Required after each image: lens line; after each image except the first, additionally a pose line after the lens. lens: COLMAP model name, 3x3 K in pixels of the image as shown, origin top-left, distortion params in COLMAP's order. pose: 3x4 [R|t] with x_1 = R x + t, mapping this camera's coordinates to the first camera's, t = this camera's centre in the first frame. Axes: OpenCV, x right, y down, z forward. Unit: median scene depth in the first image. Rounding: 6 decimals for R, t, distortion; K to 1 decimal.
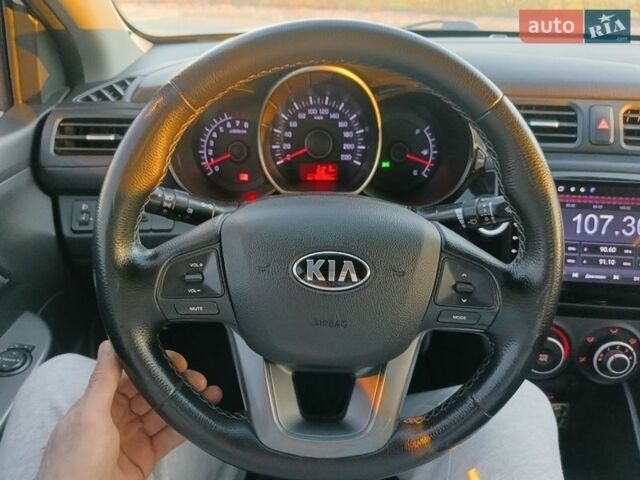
lens RADIAL K [[486.3, 0, 320.0], [0, 486.3, 240.0], [0, 0, 1]] dist [0.065431, -0.089347]
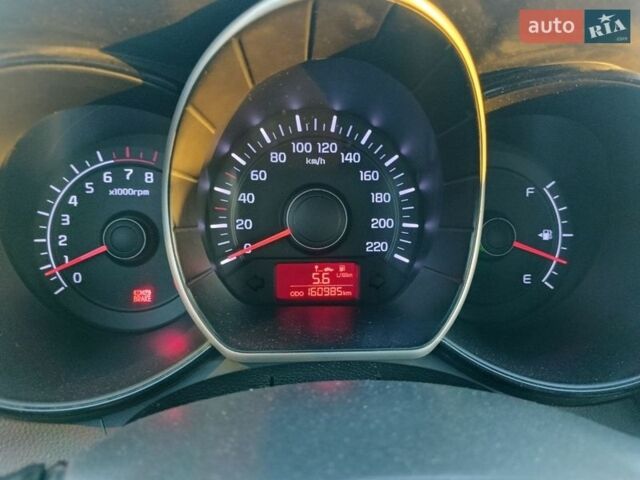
lens RADIAL K [[486.3, 0, 320.0], [0, 486.3, 240.0], [0, 0, 1]] dist [0.065431, -0.089347]
pose [[0.997471, -0.011148, 0.070191, -0.030856], [0.019910, 0.991907, -0.125396, -0.122608], [-0.068225, 0.126476, 0.989621, 0.564679]]
